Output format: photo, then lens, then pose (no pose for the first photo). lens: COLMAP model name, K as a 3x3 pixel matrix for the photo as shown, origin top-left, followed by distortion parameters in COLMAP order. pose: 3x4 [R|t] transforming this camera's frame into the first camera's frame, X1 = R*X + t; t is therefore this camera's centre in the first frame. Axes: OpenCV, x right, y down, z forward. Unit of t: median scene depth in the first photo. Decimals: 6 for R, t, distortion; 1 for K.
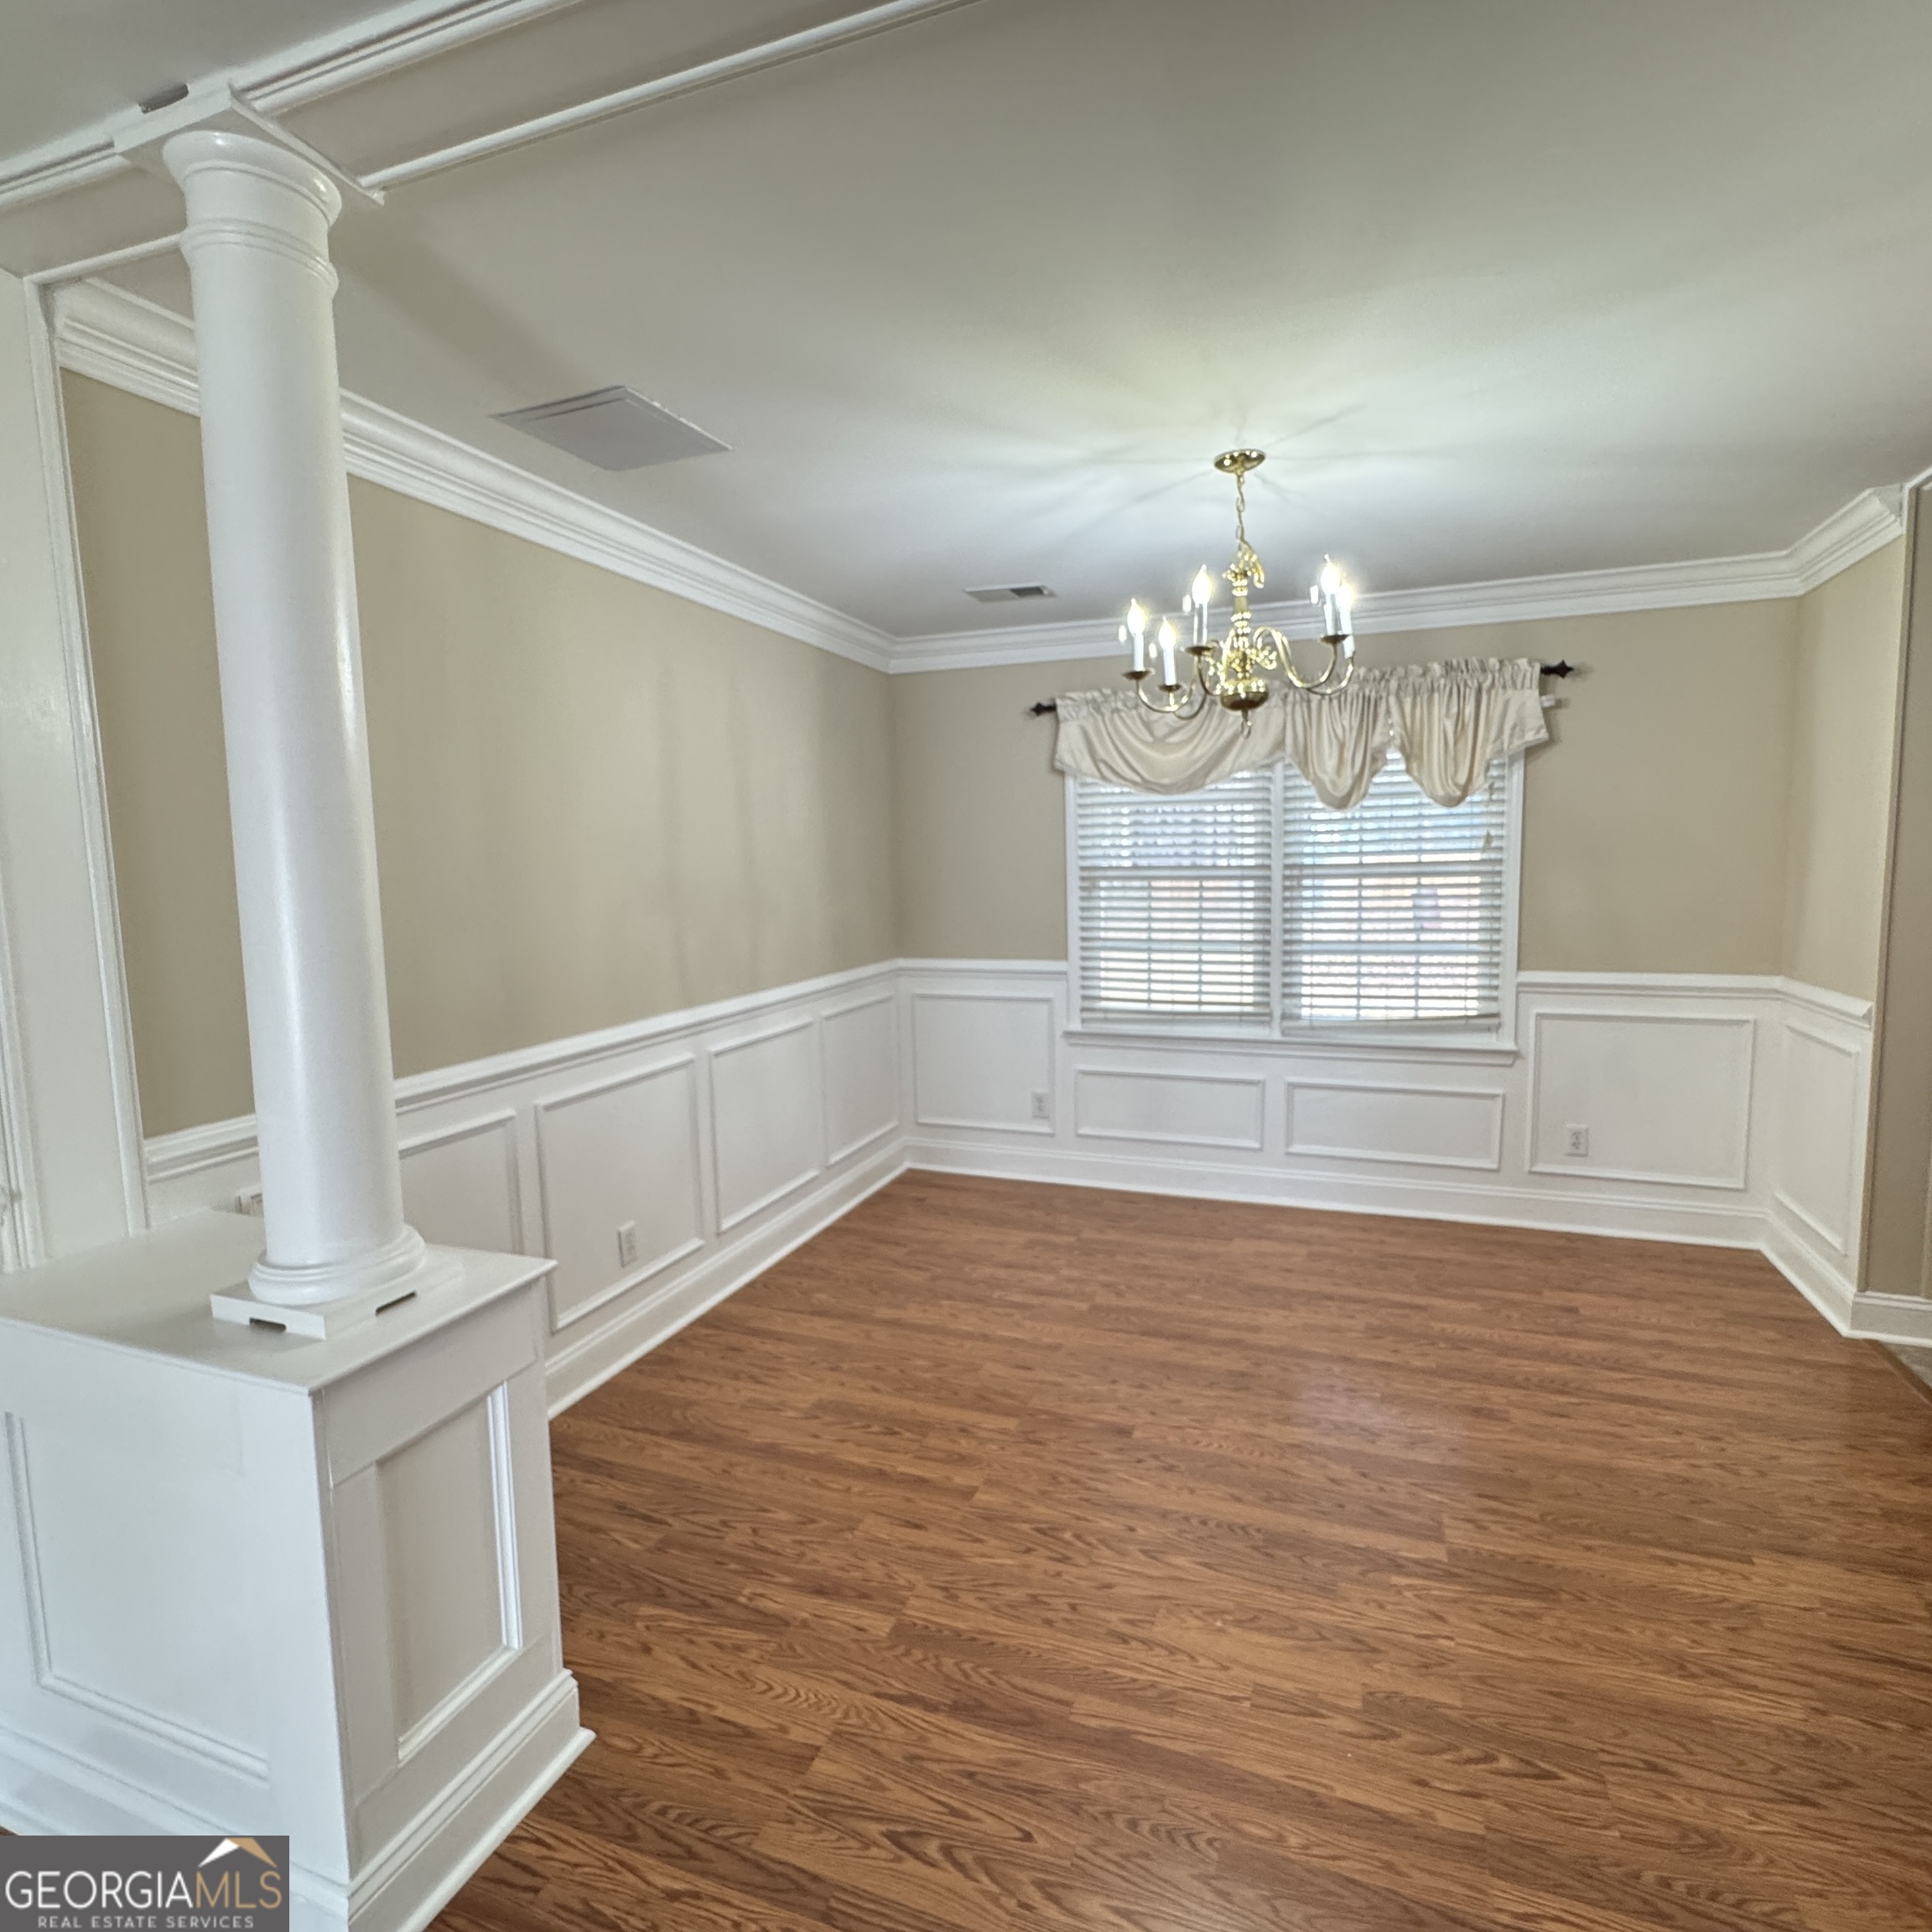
lens RADIAL K [[1033.3, 0, 971.3], [0, 1033.3, 968.1], [0, 0, 1]] dist [-0.004983, 0.000047]
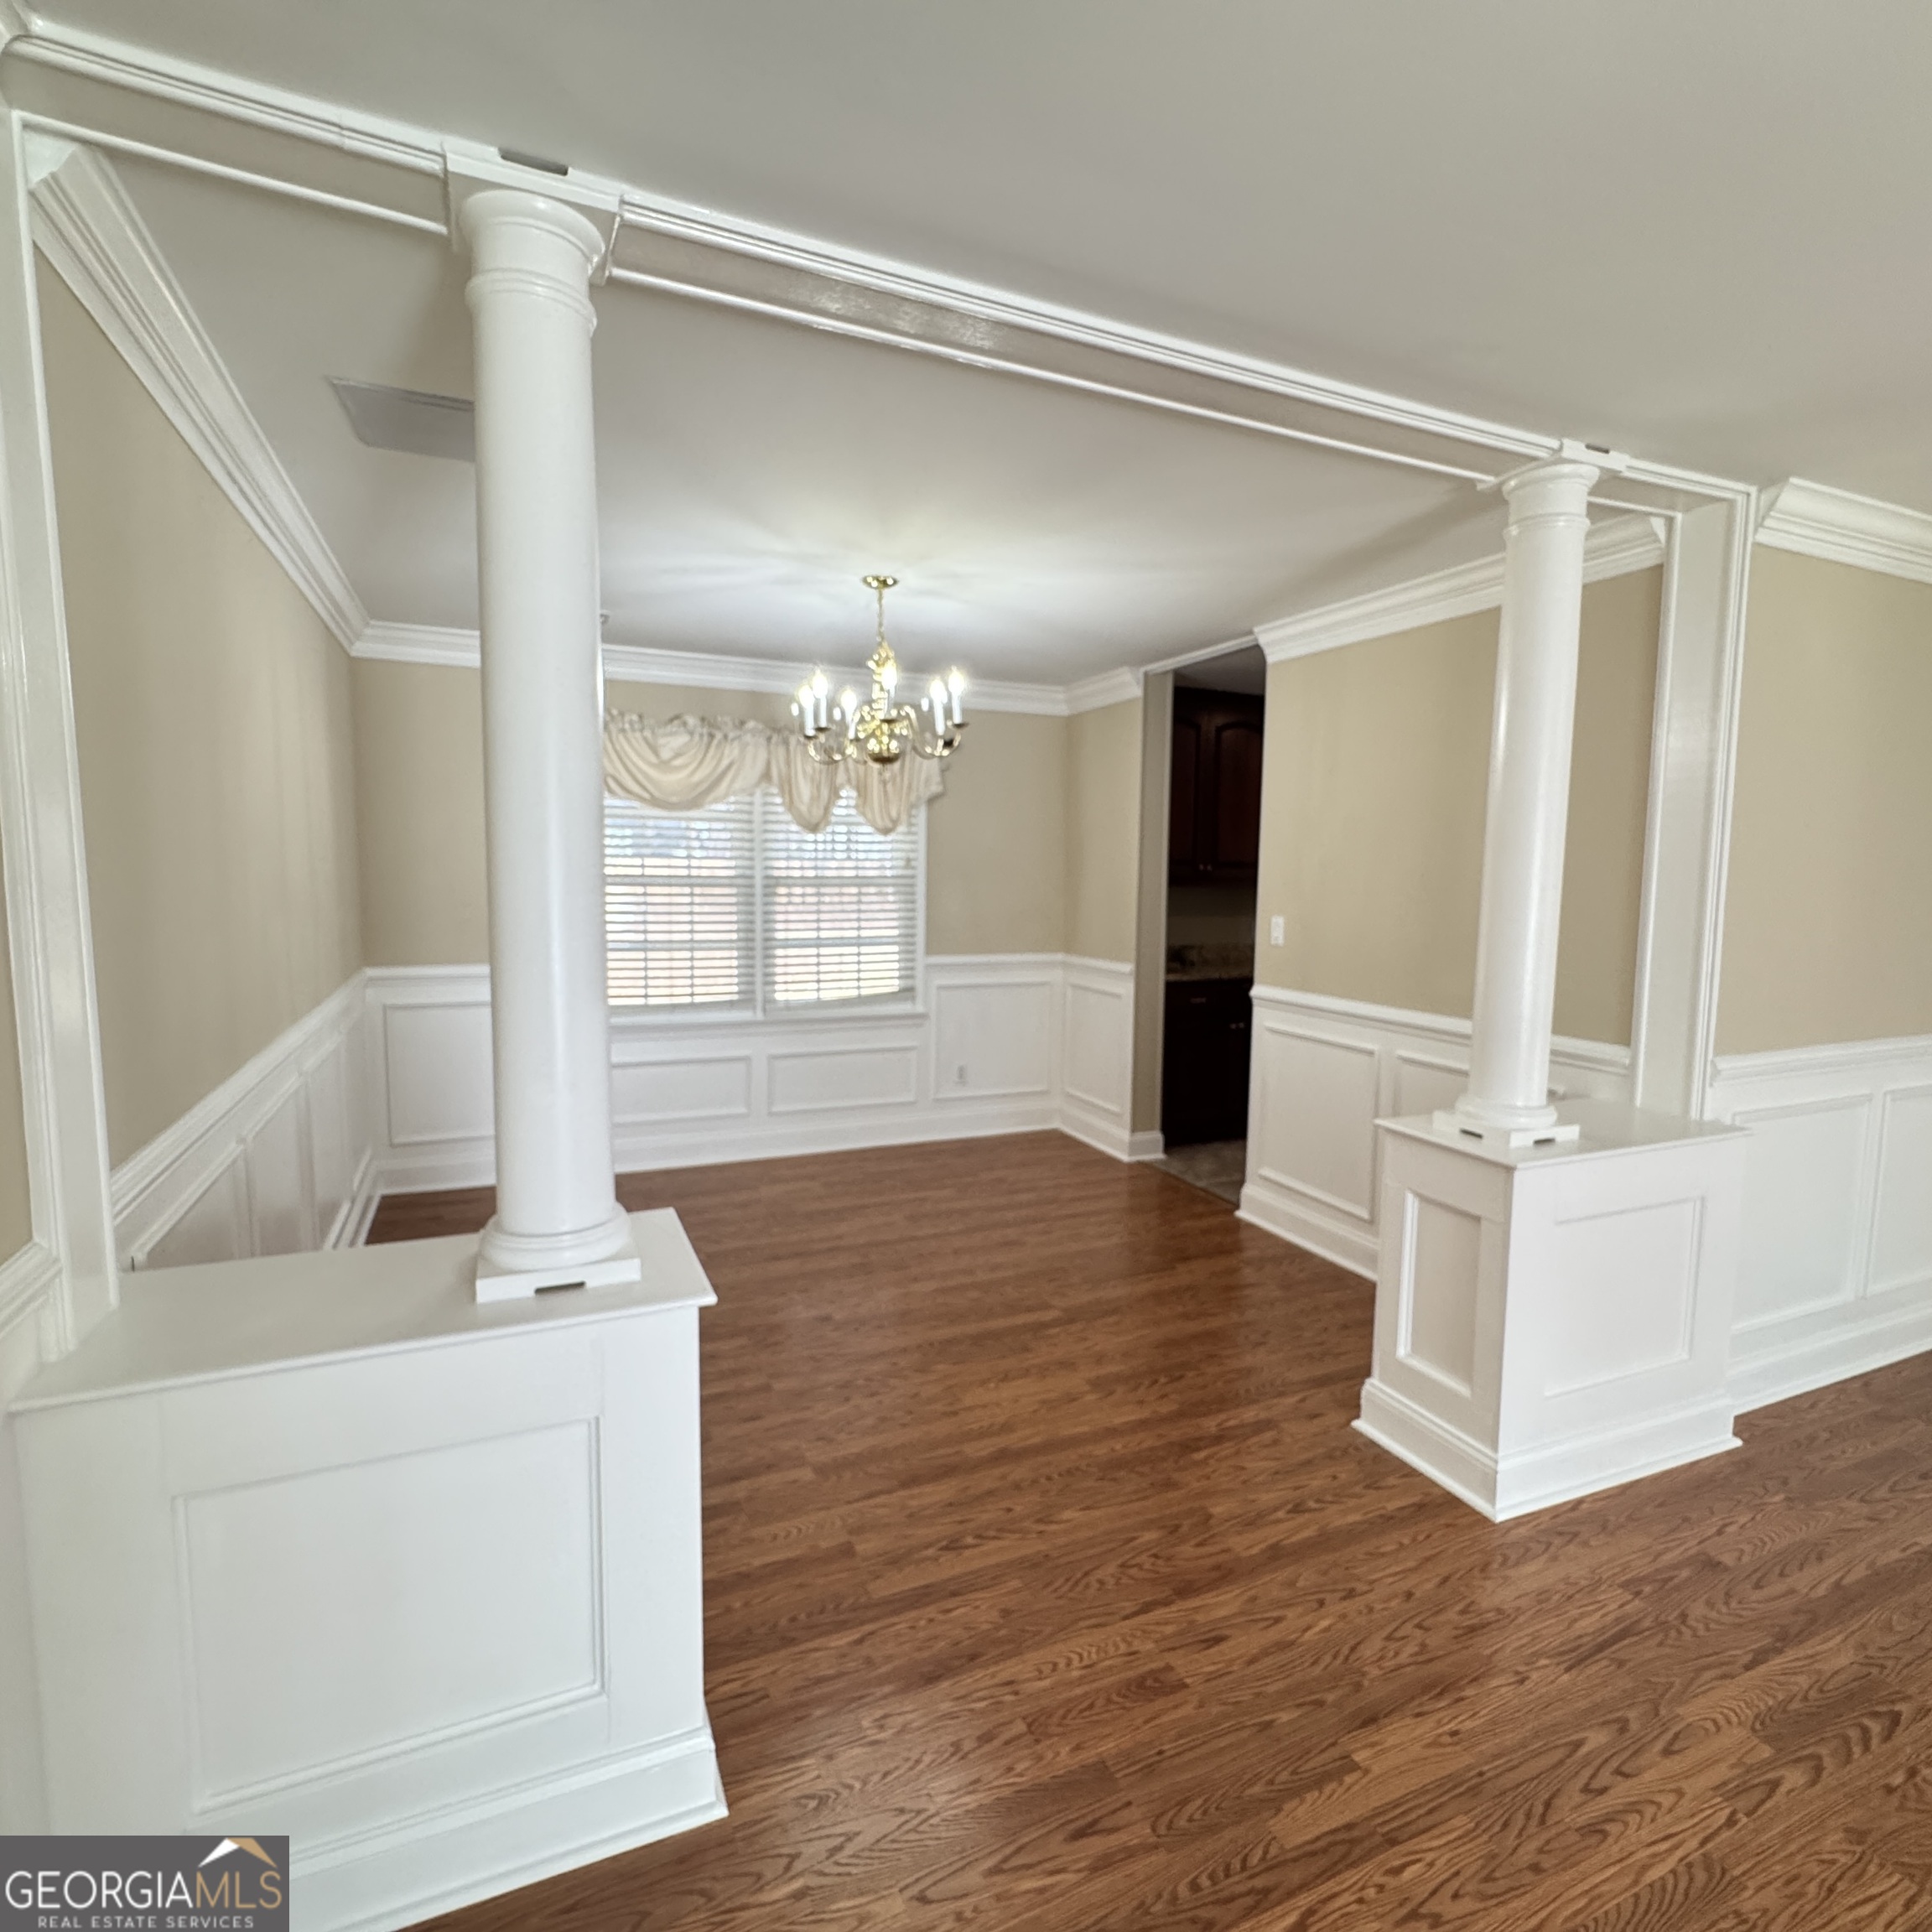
lens RADIAL K [[1033.3, 0, 960.8], [0, 1033.3, 967.6], [0, 0, 1]] dist [-0.004983, 0.000047]
pose [[0.715069, -0.039175, 0.697955, -0.425447], [0.045016, 0.998937, 0.009948, 0.007013], [-0.697603, 0.024306, 0.716072, -0.029115]]
